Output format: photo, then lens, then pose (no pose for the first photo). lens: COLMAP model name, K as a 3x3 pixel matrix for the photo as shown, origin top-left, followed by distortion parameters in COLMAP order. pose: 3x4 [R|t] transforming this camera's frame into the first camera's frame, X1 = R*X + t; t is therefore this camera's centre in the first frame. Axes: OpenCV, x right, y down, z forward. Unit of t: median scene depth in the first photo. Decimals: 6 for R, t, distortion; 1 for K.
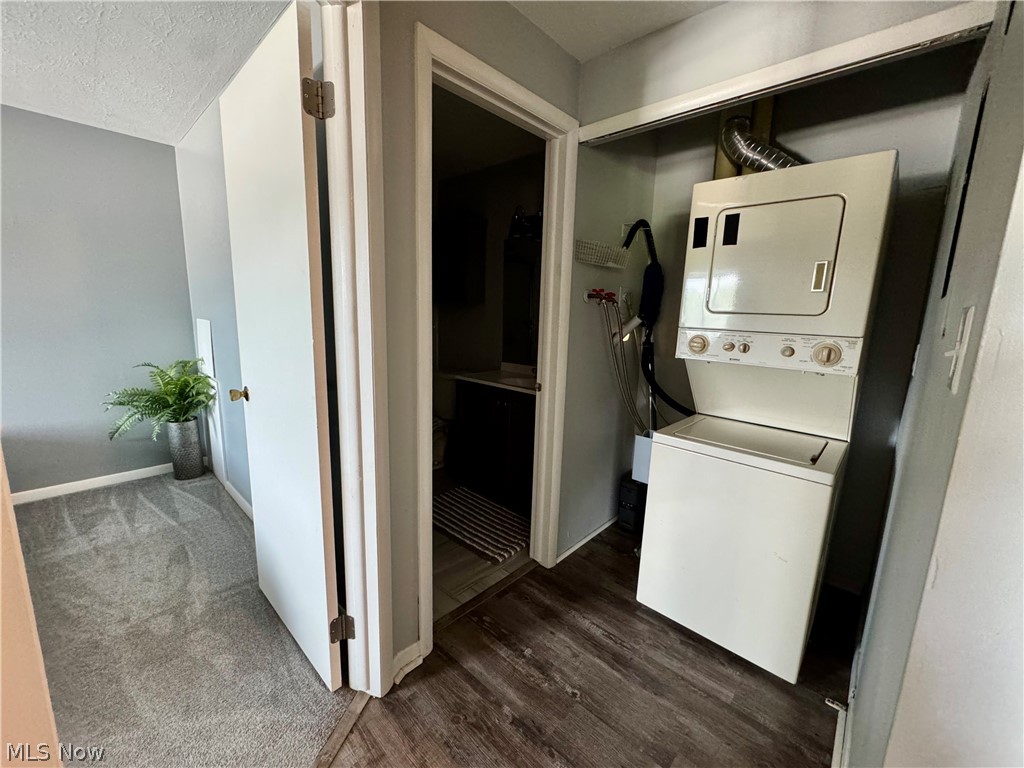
lens RADIAL K [[409.7, 0, 508.0], [0, 409.7, 380.5], [0, 0, 1]] dist [-0.004079, 0.000556]
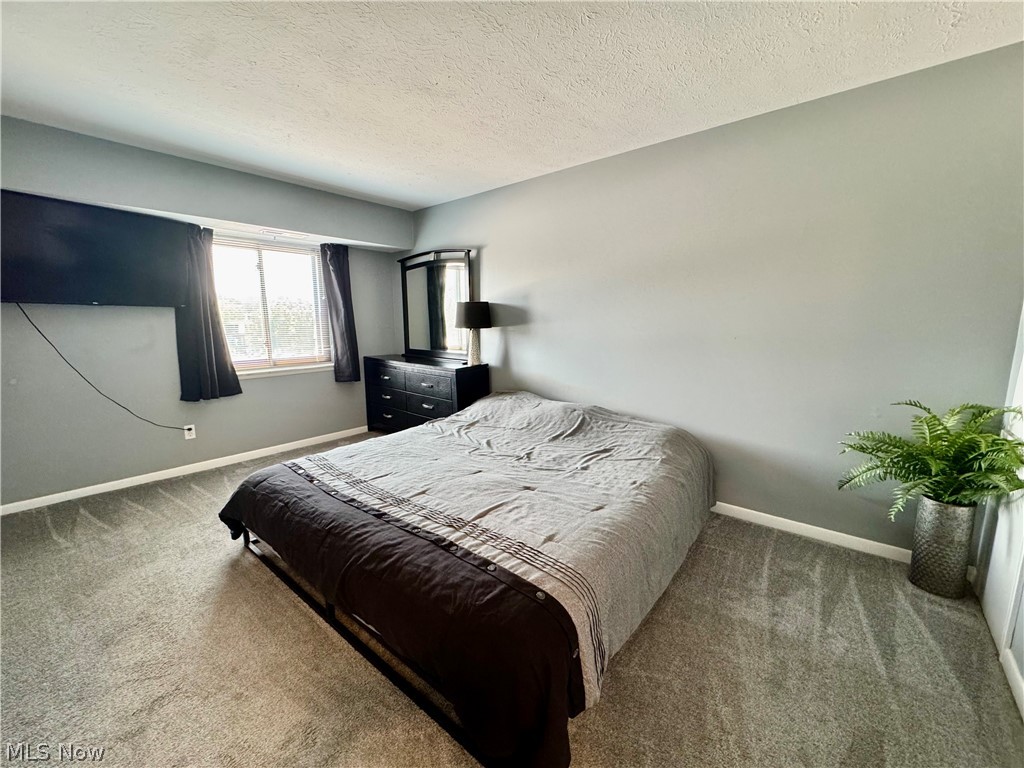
lens RADIAL K [[409.7, 0, 510.5], [0, 409.7, 380.5], [0, 0, 1]] dist [-0.004079, 0.000556]
pose [[0.042709, 0.125741, -0.991143, -0.245361], [-0.161011, 0.979947, 0.117383, -0.048143], [0.986028, 0.154572, 0.062098, 0.292979]]
